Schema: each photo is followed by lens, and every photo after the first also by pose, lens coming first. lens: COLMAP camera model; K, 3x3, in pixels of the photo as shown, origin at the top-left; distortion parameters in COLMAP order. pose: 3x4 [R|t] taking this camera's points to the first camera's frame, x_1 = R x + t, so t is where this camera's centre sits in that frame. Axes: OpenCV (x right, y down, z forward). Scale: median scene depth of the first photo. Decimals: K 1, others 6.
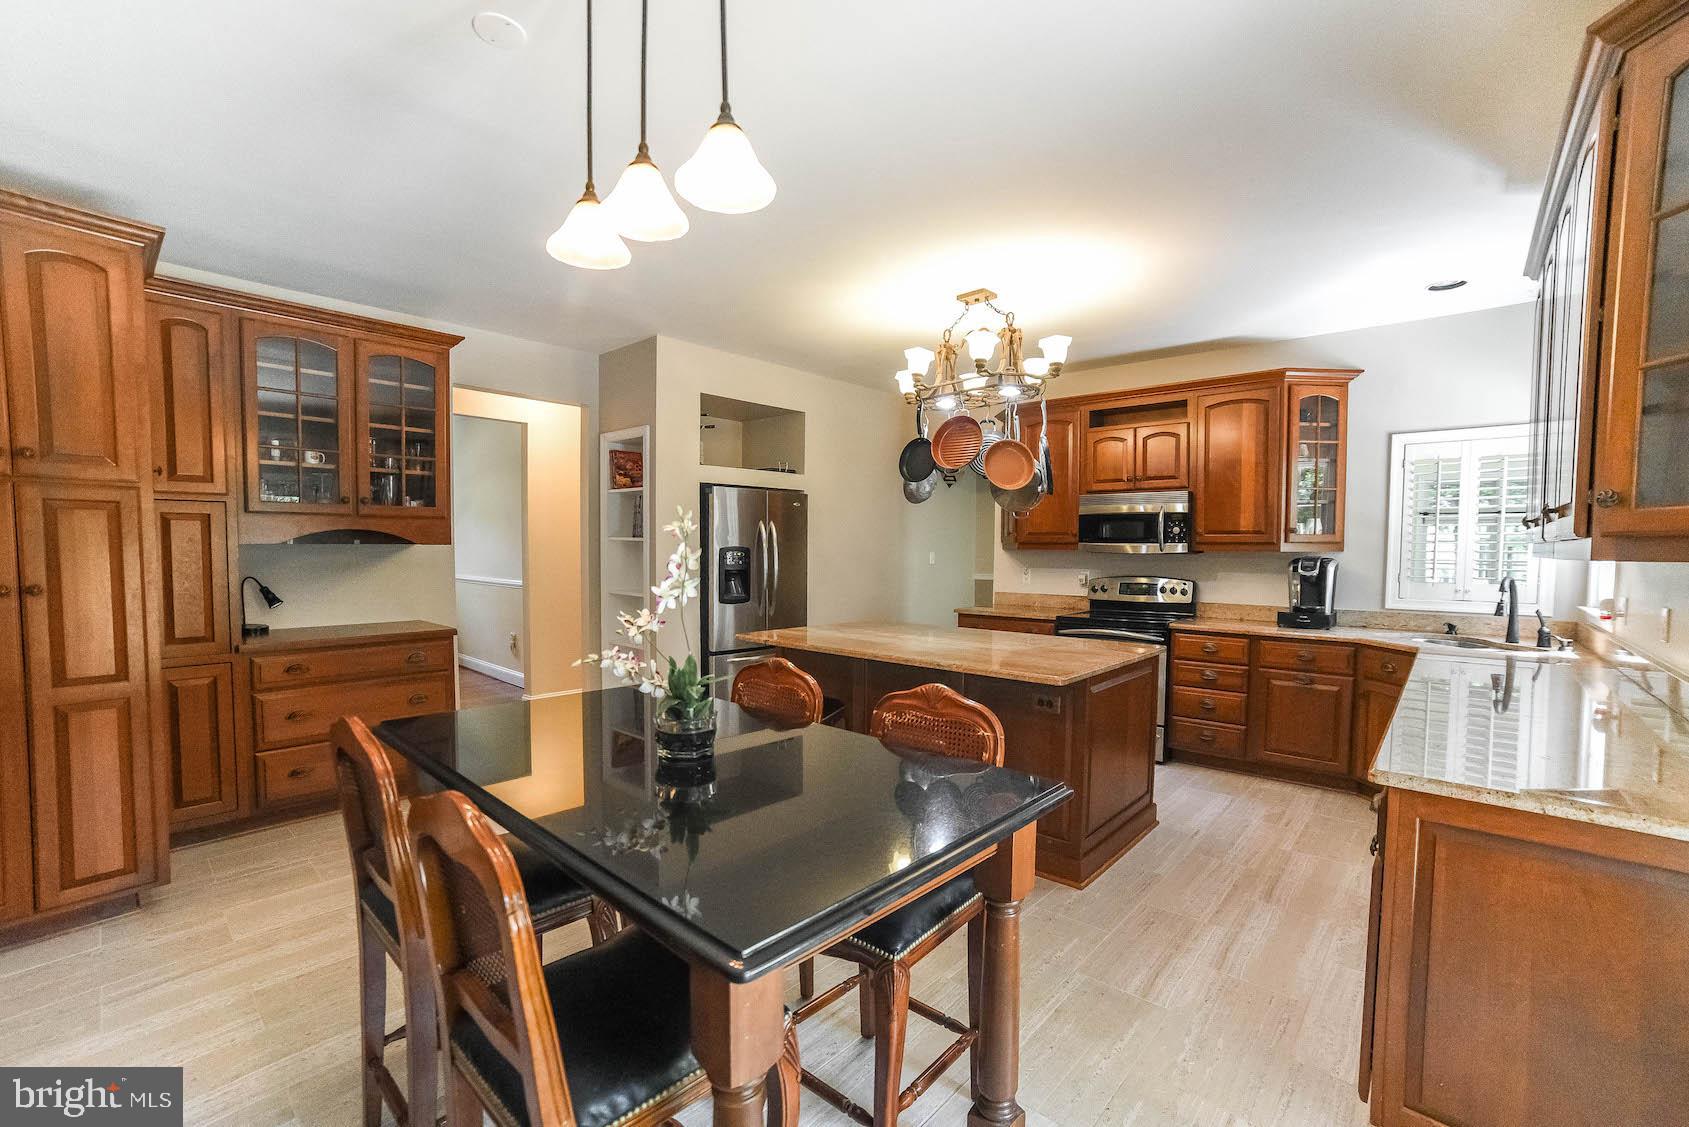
lens RADIAL K [[699.4, 0, 844.6], [0, 699.4, 578.5], [0, 0, 1]] dist [-0.078490, 0.031449]
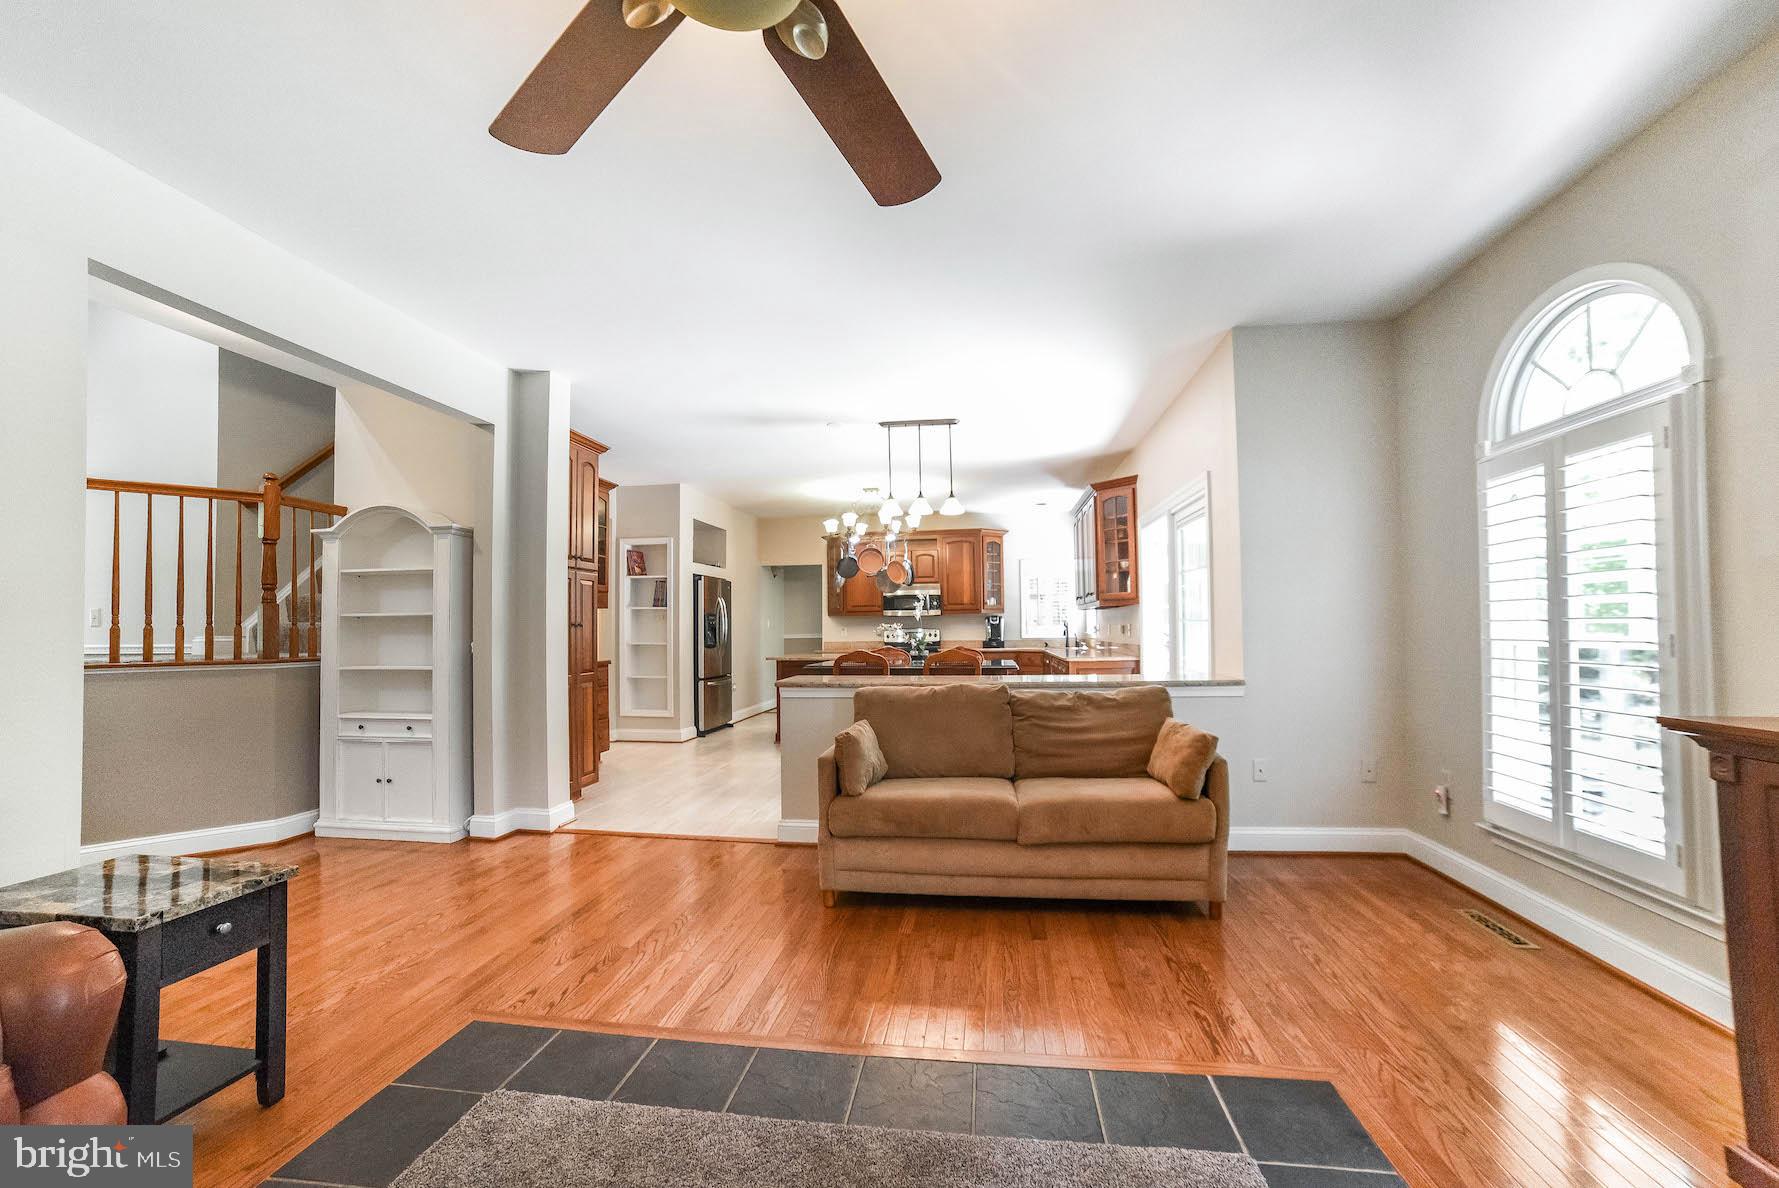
lens RADIAL K [[710.8, 0, 891.3], [0, 710.8, 613.1], [0, 0, 1]] dist [-0.078085, 0.033608]
pose [[0.823690, -0.003283, 0.567031, -1.012329], [0.043709, 0.997376, -0.057718, 0.090768], [-0.565353, 0.072326, 0.821672, -0.792153]]
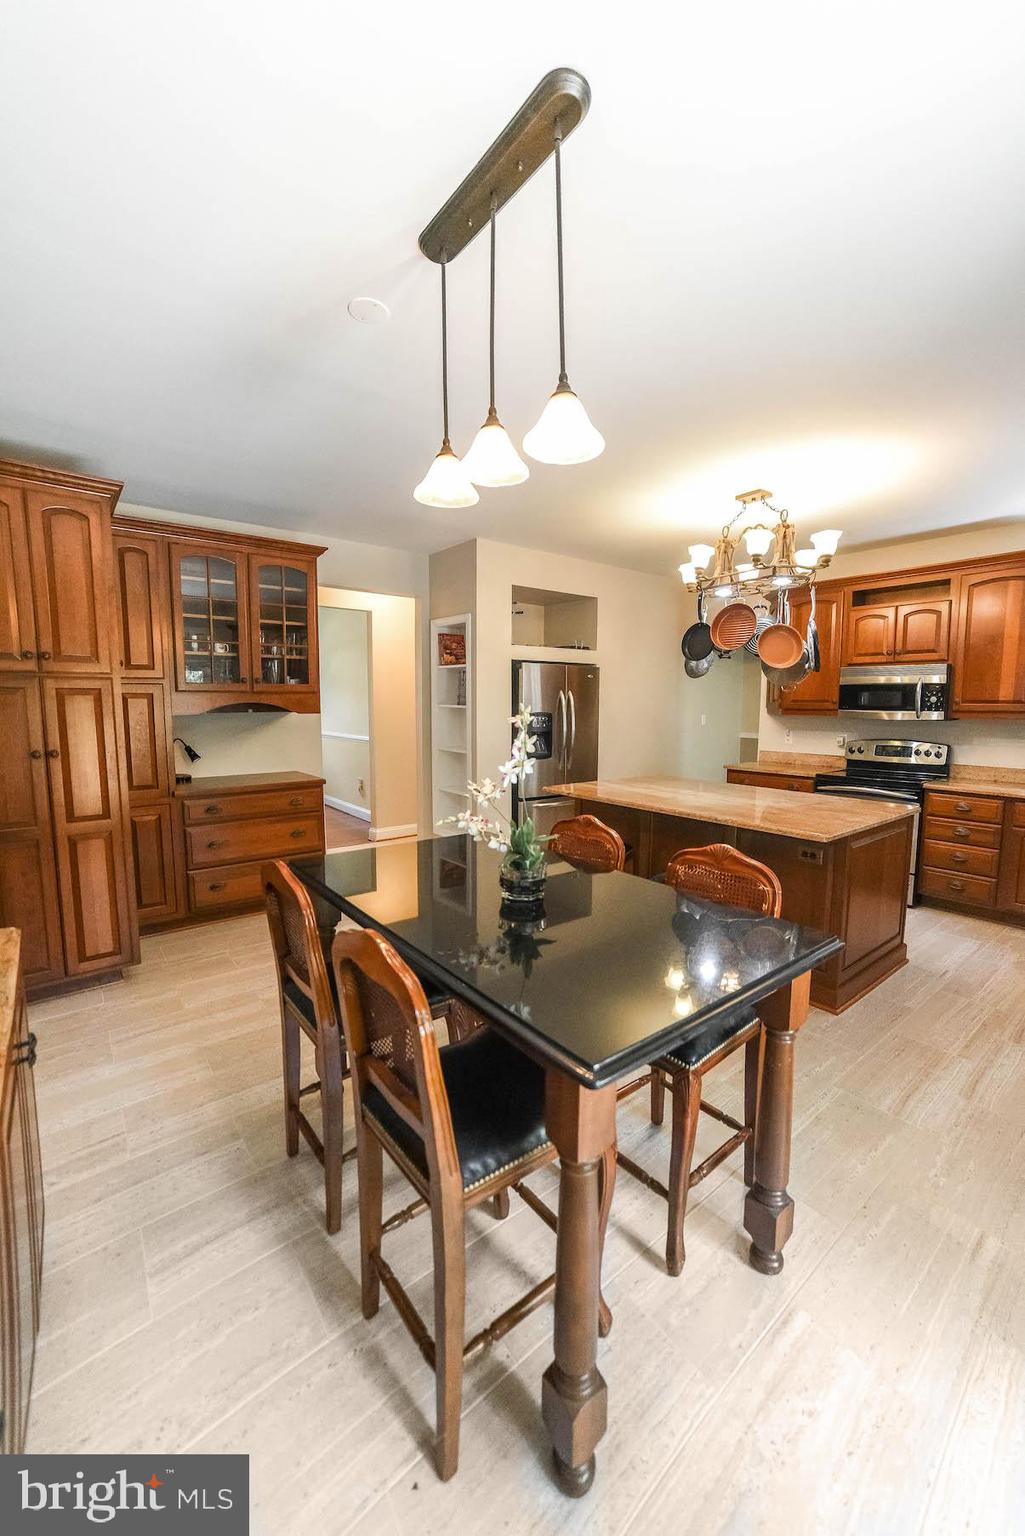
lens RADIAL K [[586.5, 0, 529.6], [0, 586.5, 762.4], [0, 0, 1]] dist [-0.055547, 0.021051]
pose [[0.988187, 0.014380, -0.152577, -0.023227], [-0.005805, 0.998386, 0.056499, -0.022537], [0.153143, -0.054946, 0.986675, -0.020296]]
